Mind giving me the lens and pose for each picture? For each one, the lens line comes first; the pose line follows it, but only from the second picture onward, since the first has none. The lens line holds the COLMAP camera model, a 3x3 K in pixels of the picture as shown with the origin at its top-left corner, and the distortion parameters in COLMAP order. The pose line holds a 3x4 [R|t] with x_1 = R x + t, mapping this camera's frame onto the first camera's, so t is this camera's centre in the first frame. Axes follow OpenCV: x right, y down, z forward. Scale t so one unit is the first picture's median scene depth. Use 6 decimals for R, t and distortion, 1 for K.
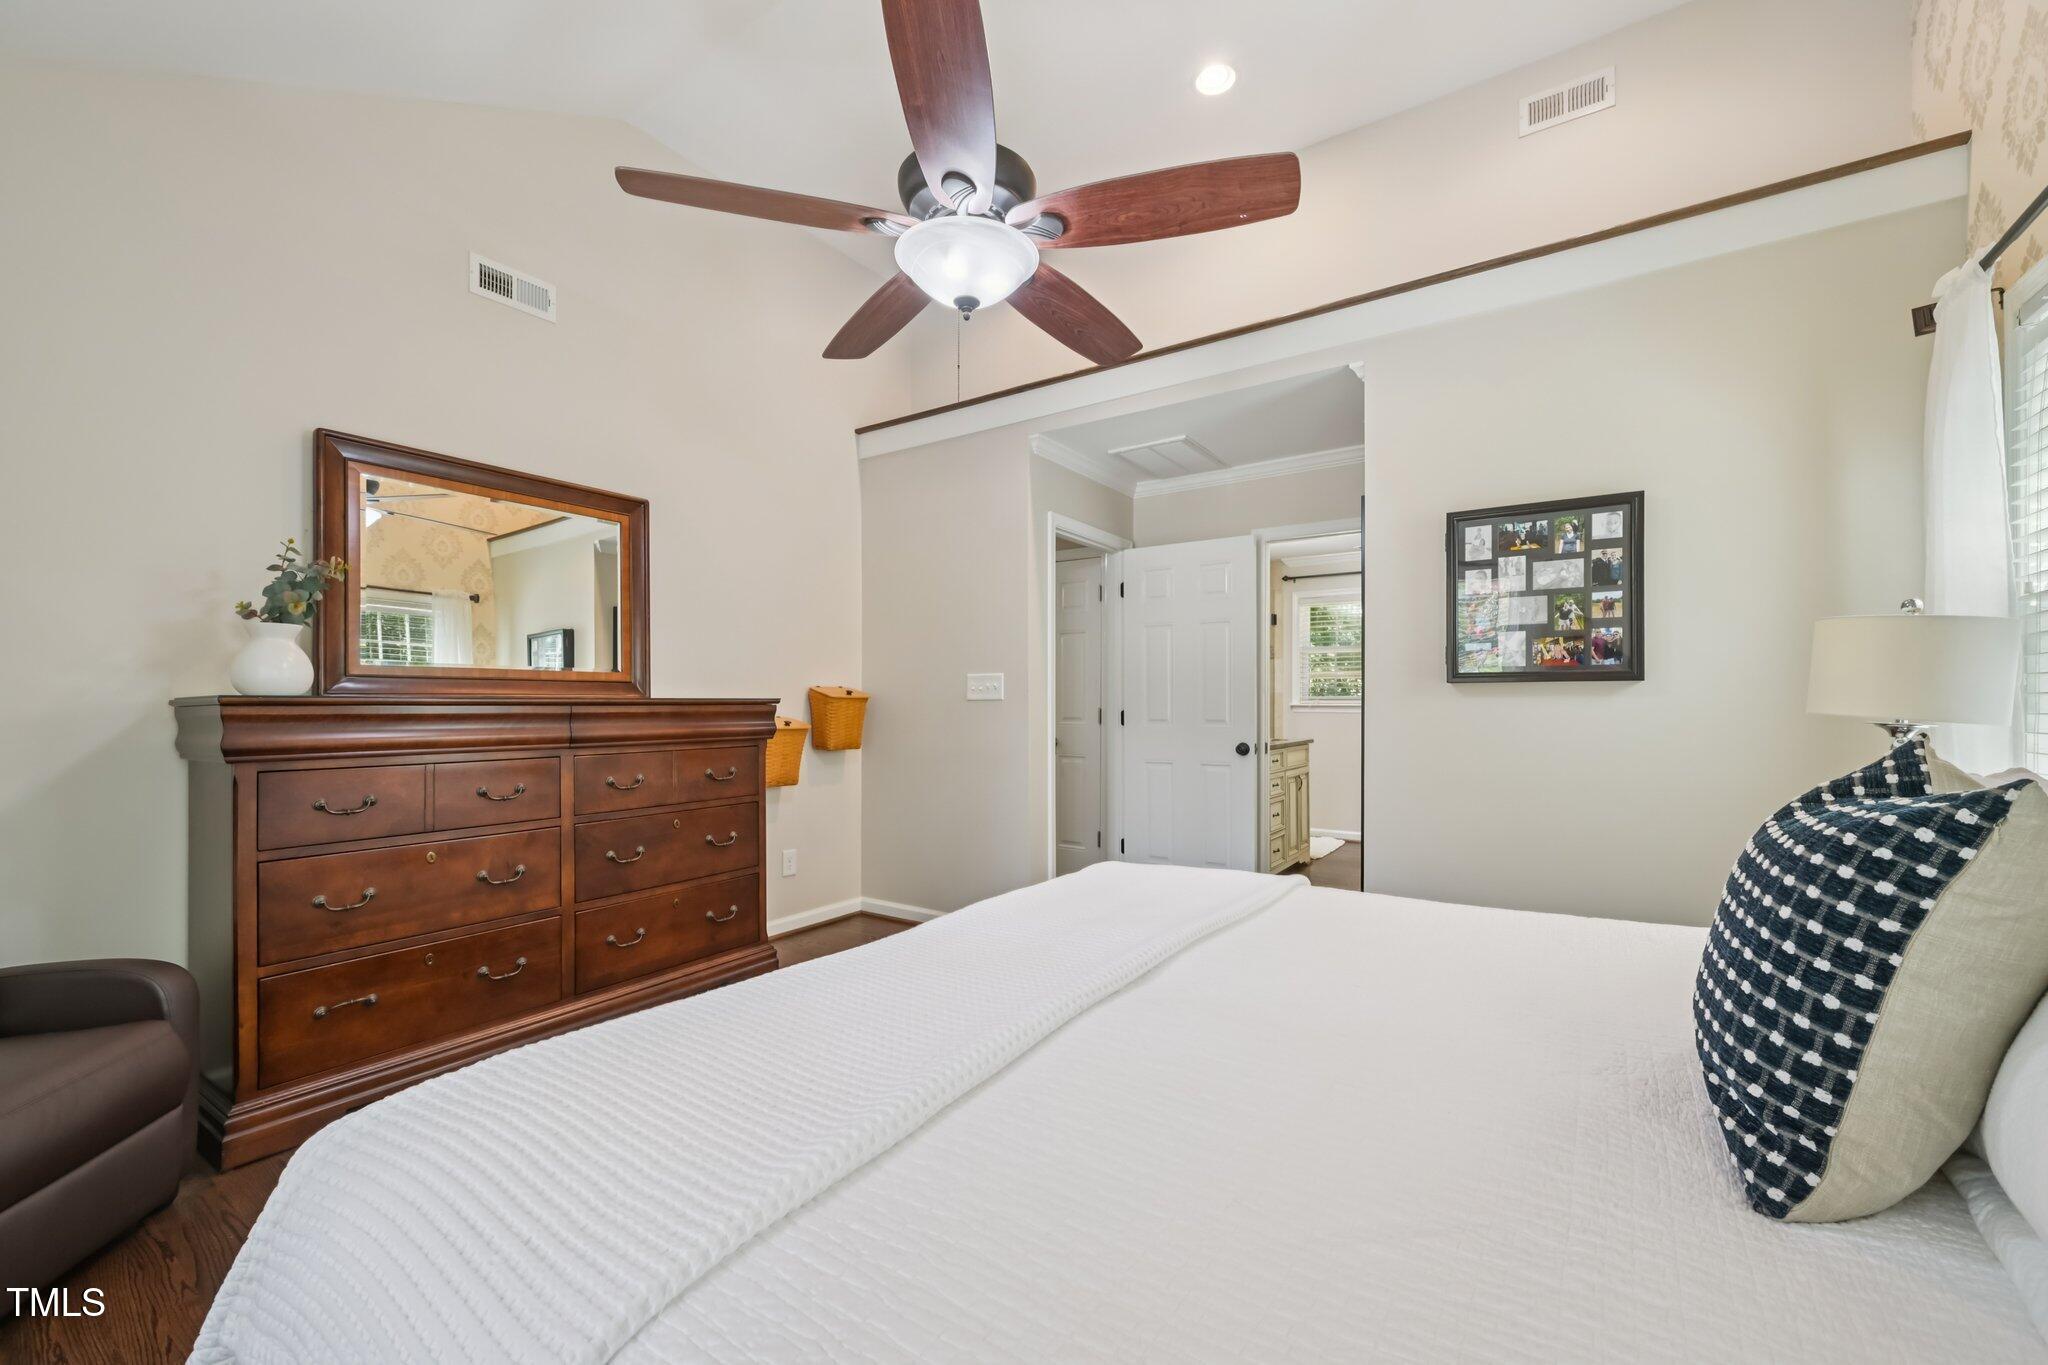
lens RADIAL K [[811.5, 0, 1023.8], [0, 811.5, 695.6], [0, 0, 1]] dist [-0.000585, -0.000115]
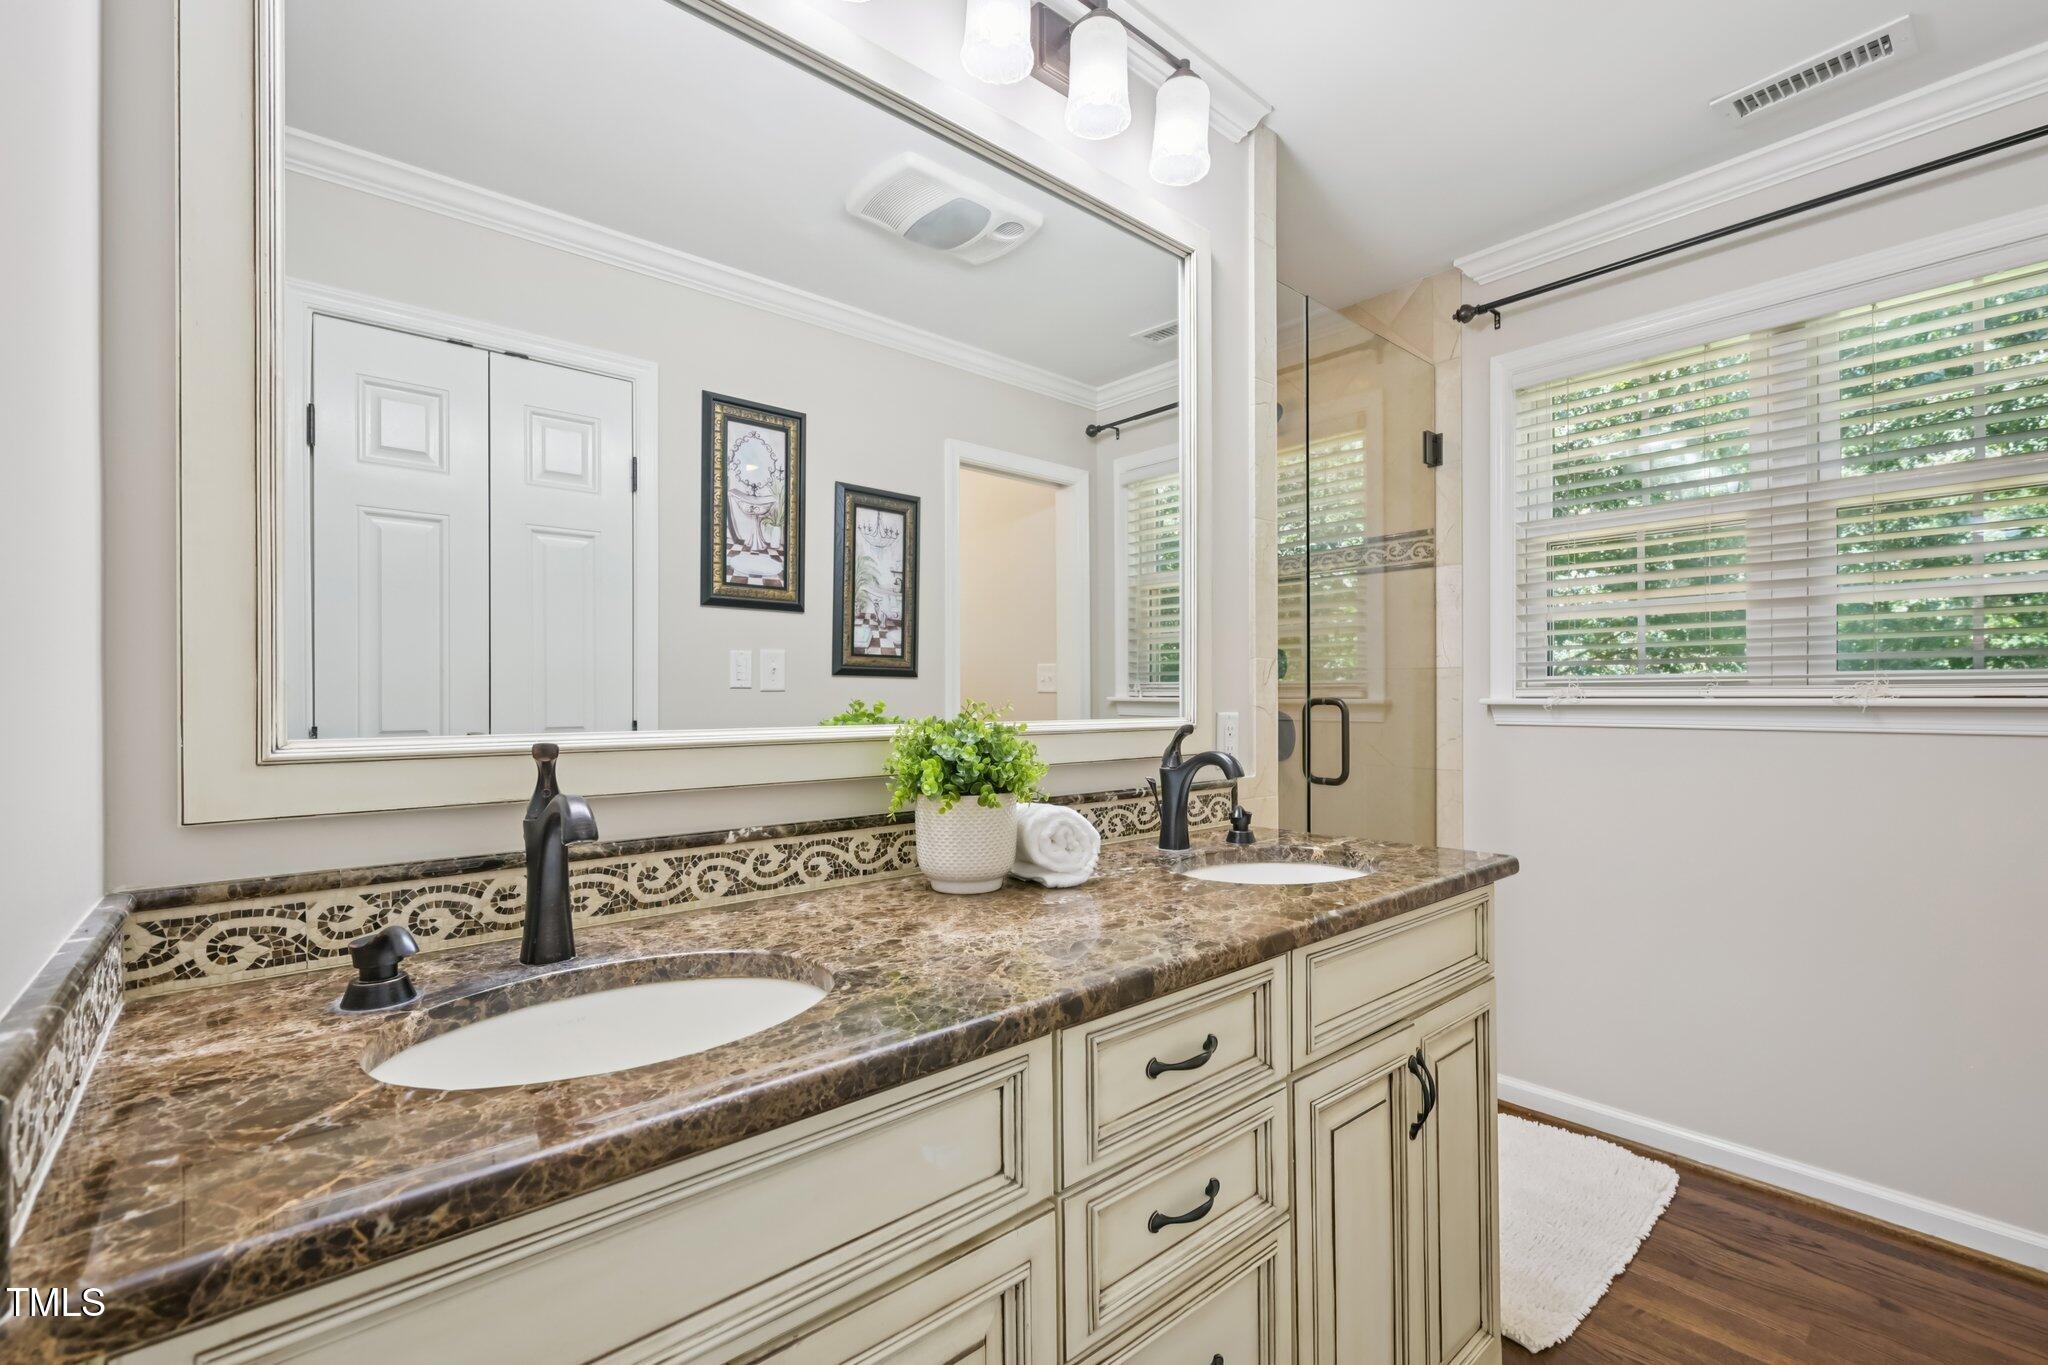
lens RADIAL K [[880.9, 0, 1024.0], [0, 880.9, 687.4], [0, 0, 1]] dist [-0.000237, -0.000009]
pose [[0.966776, -0.002978, -0.255607, 0.240994], [0.002635, 0.999995, -0.001684, 0.005547], [0.255611, 0.000955, 0.966779, 0.612824]]
